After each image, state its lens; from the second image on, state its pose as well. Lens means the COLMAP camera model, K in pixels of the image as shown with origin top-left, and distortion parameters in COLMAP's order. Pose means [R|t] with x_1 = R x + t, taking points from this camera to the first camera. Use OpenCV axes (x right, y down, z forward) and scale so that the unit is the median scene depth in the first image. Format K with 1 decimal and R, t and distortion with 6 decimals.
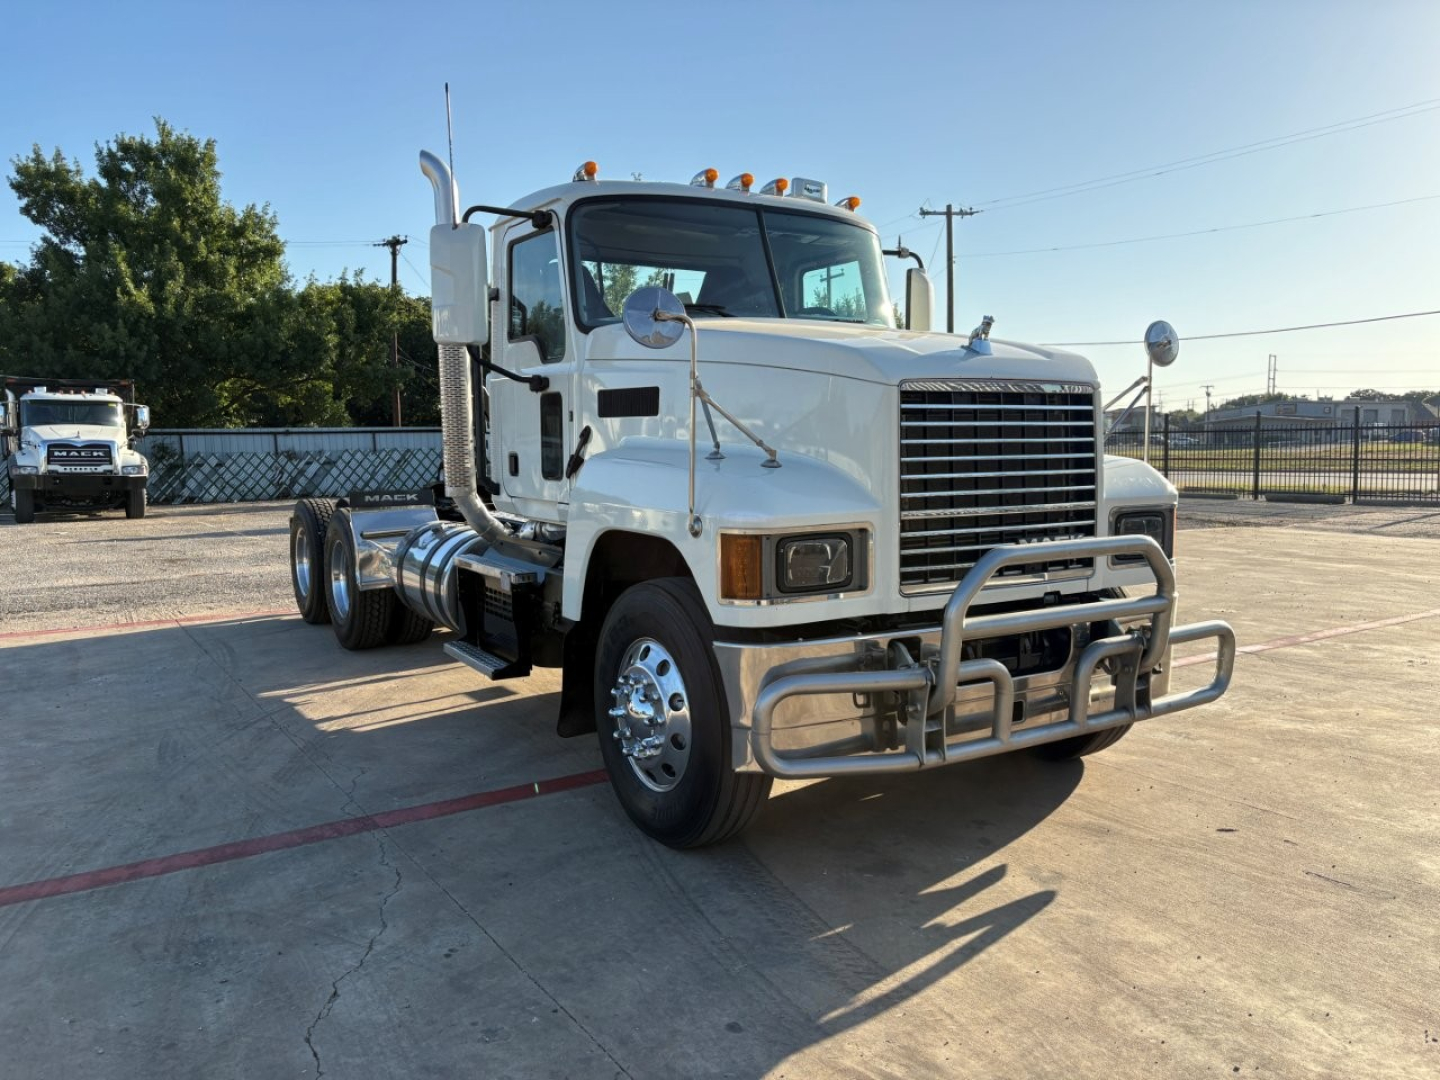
lens RADIAL K [[1097.9, 0, 723.6], [0, 1097.9, 546.3], [0, 0, 1]] dist [0.040837, -0.041021]
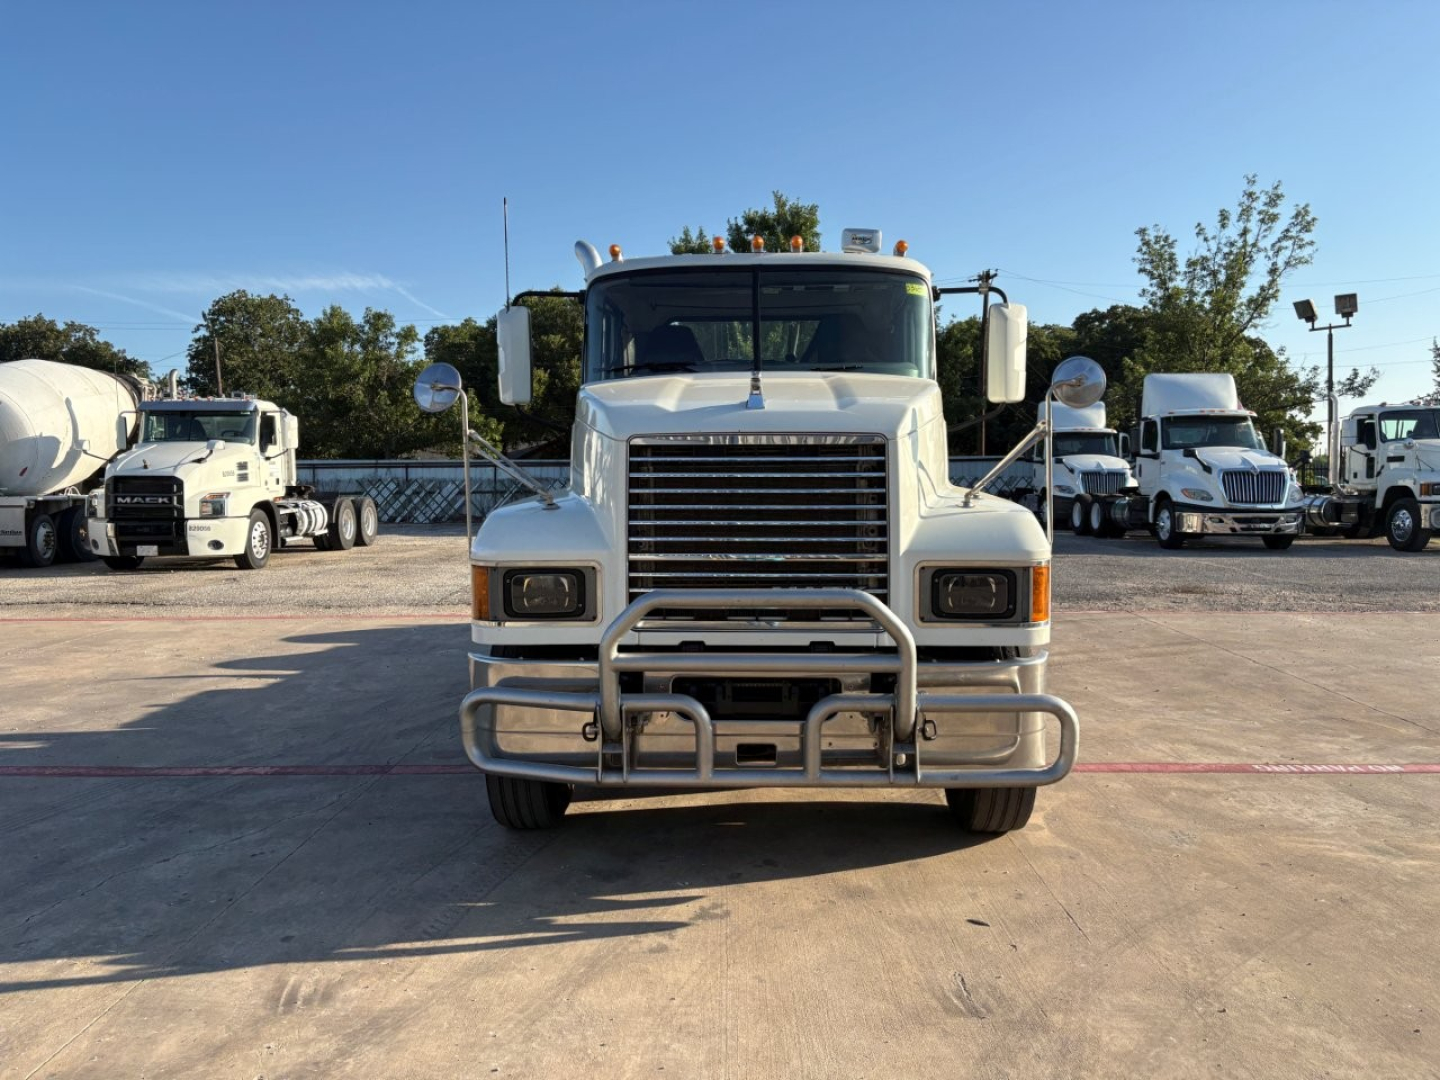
lens RADIAL K [[1097.9, 0, 723.8], [0, 1097.9, 548.8], [0, 0, 1]] dist [0.040837, -0.041021]
pose [[0.831462, 0.047502, -0.553548, 0.839113], [-0.058962, 0.998256, -0.002901, -0.038248], [0.552444, 0.035050, 0.832813, 0.130360]]
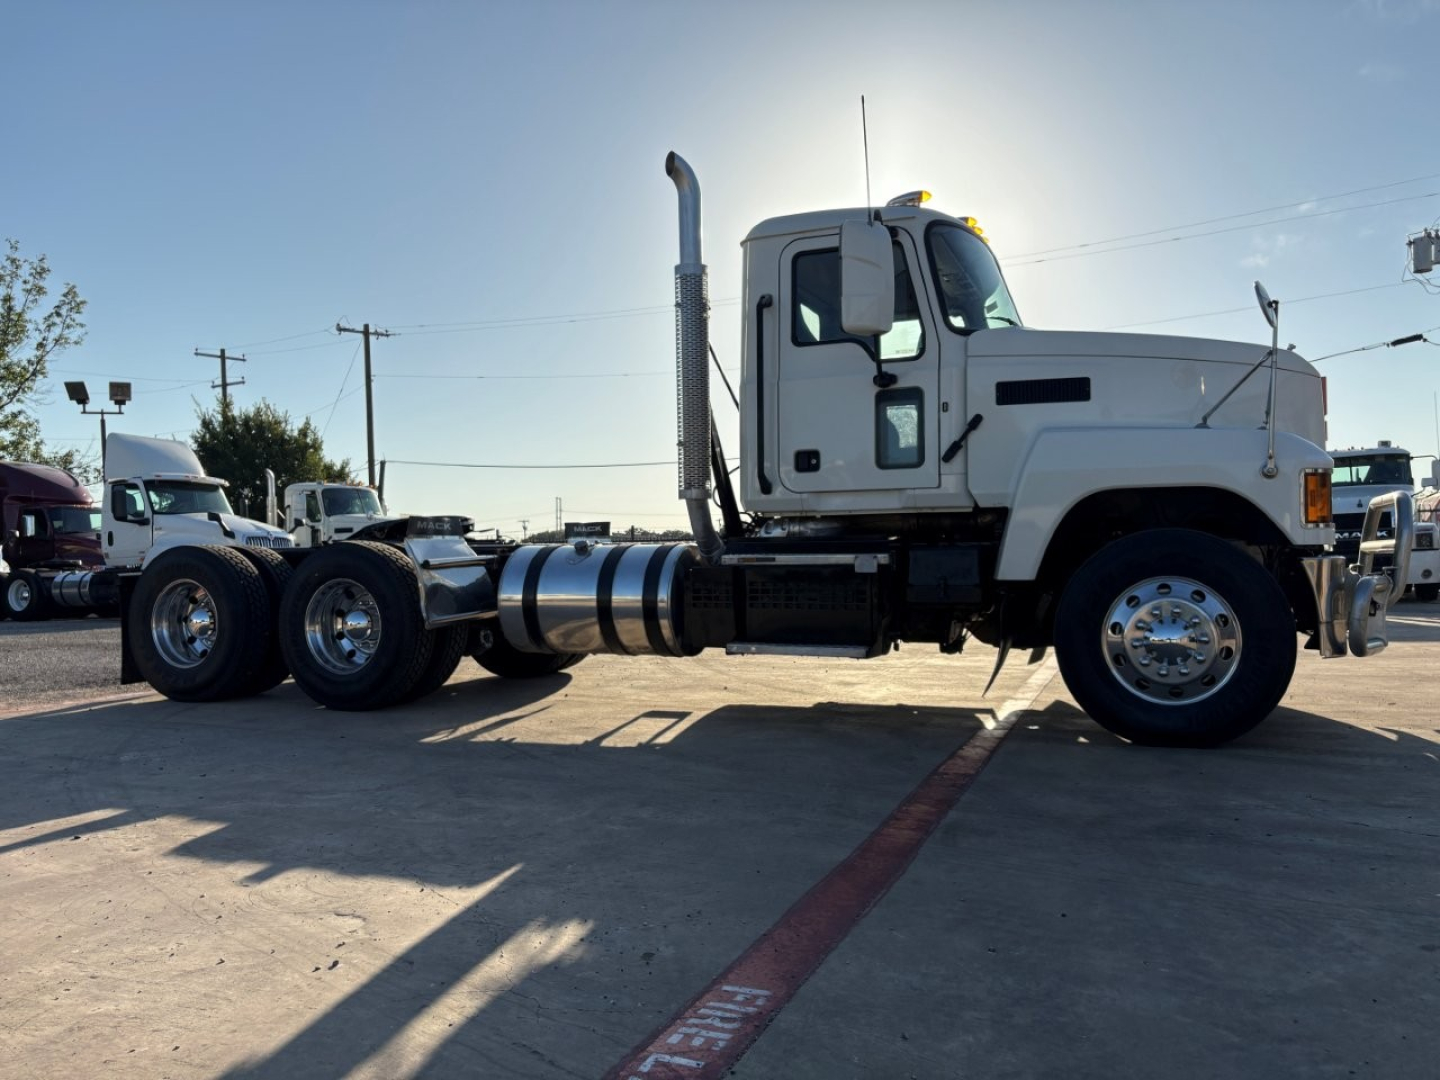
lens RADIAL K [[1097.9, 0, 724.4], [0, 1097.9, 531.0], [0, 0, 1]] dist [0.040837, -0.041021]
pose [[0.812923, 0.014633, 0.582187, -1.237239], [0.064966, 0.991166, -0.115627, 0.152973], [-0.578736, 0.131818, 0.804791, 0.322093]]
